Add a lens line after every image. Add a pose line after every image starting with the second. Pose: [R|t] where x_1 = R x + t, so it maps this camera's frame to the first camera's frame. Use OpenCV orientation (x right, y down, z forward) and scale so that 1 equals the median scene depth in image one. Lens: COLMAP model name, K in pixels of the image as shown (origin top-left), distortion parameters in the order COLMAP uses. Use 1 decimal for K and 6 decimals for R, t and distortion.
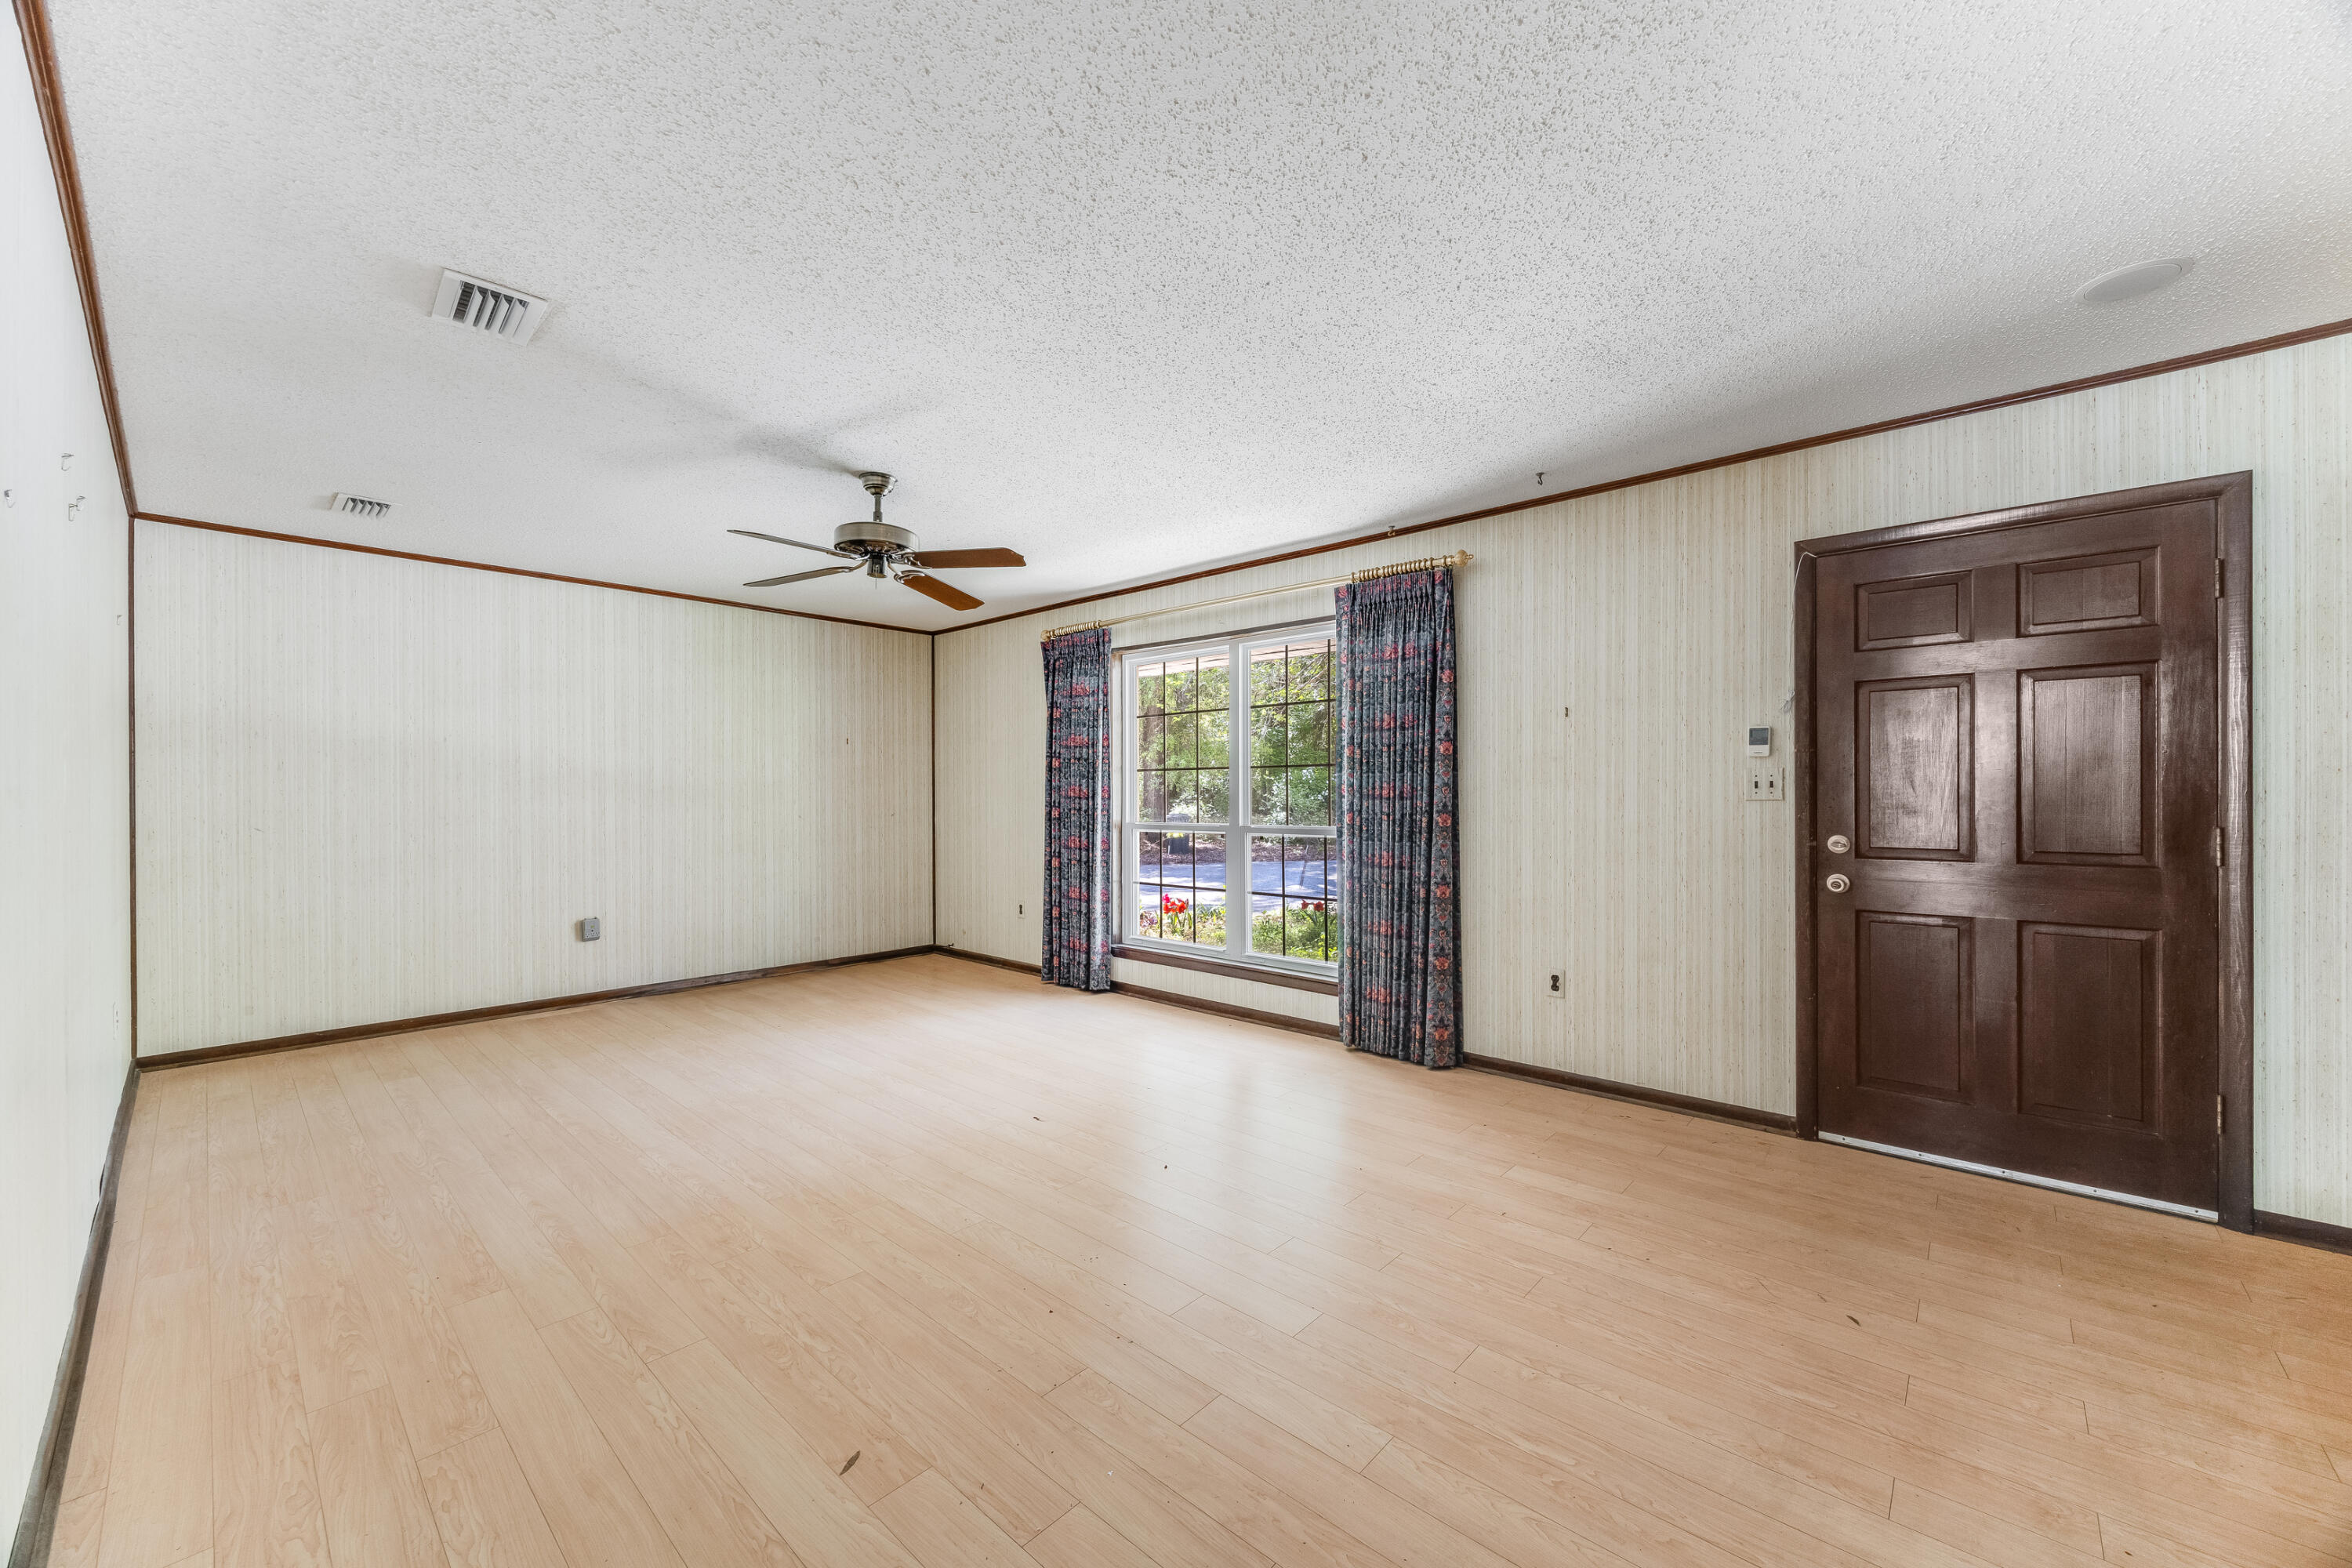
lens RADIAL K [[905.3, 0, 1180.3], [0, 905.3, 791.9], [0, 0, 1]] dist [-0.007924, -0.001124]
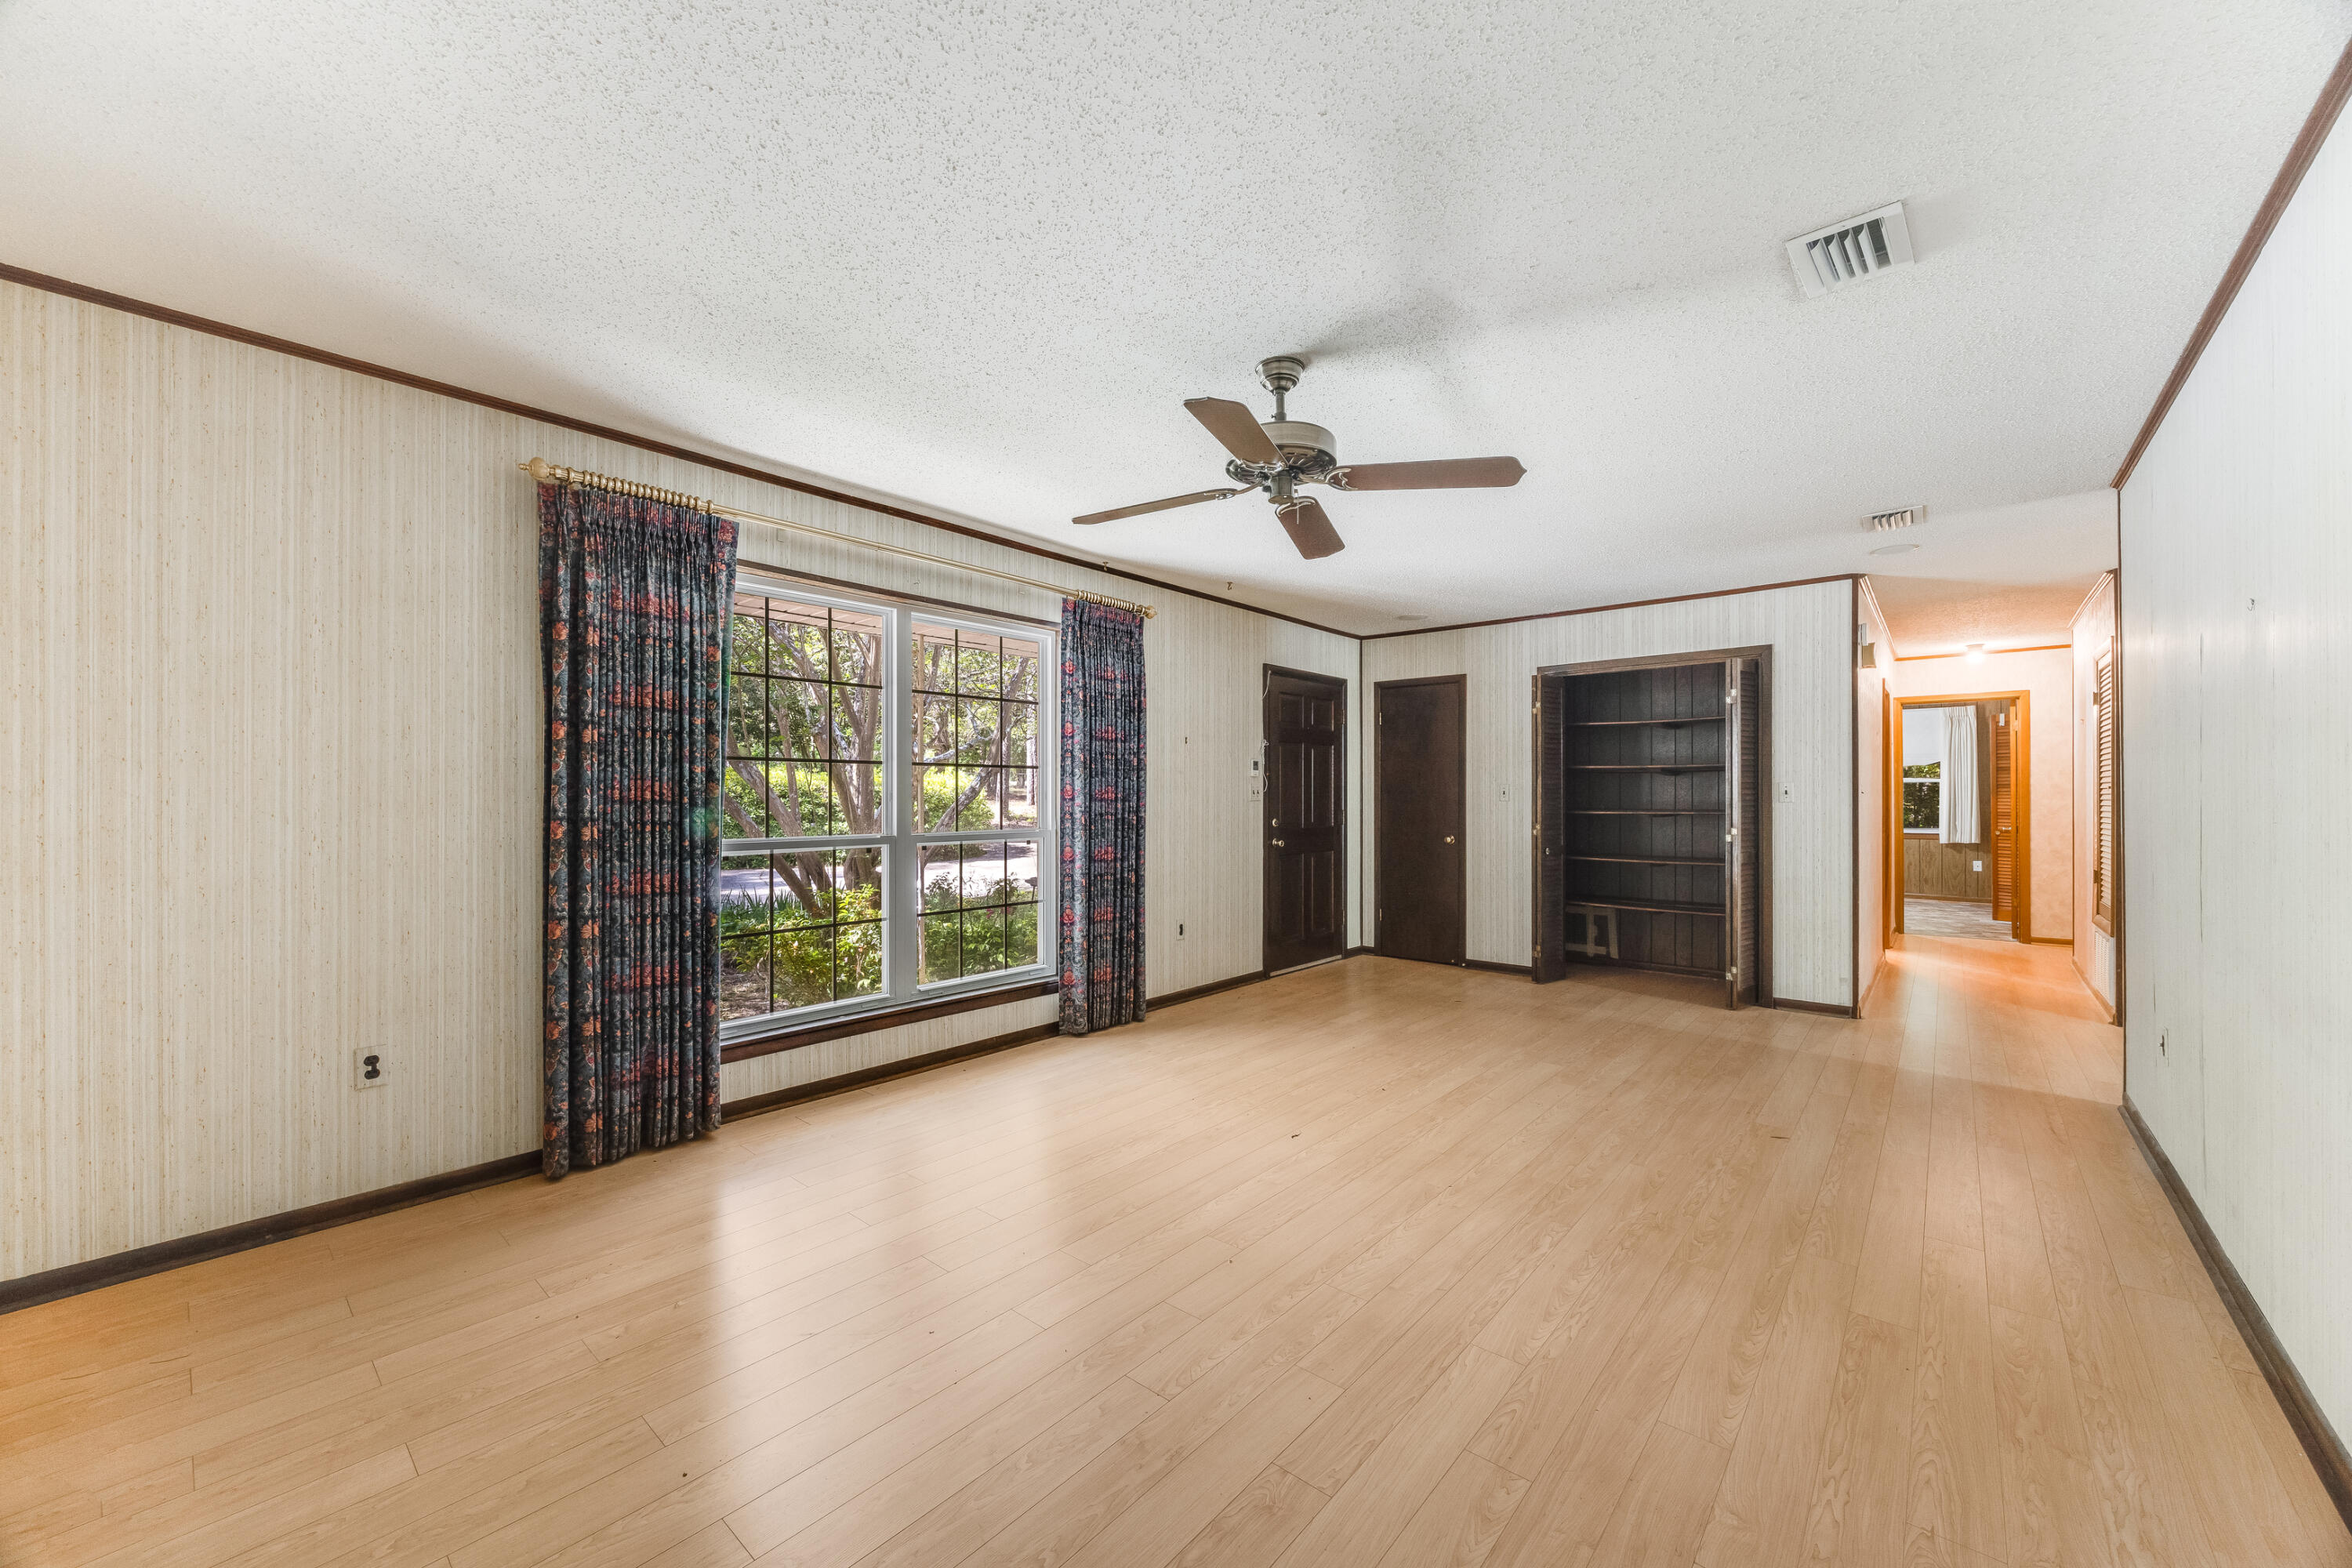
lens RADIAL K [[905.3, 0, 1179.7], [0, 905.3, 792.2], [0, 0, 1]] dist [-0.007924, -0.001124]
pose [[-0.035628, 0.005992, 0.999347, -0.990222], [-0.002787, 0.999978, -0.006095, 0.003338], [-0.999361, -0.003003, -0.035611, 1.030043]]
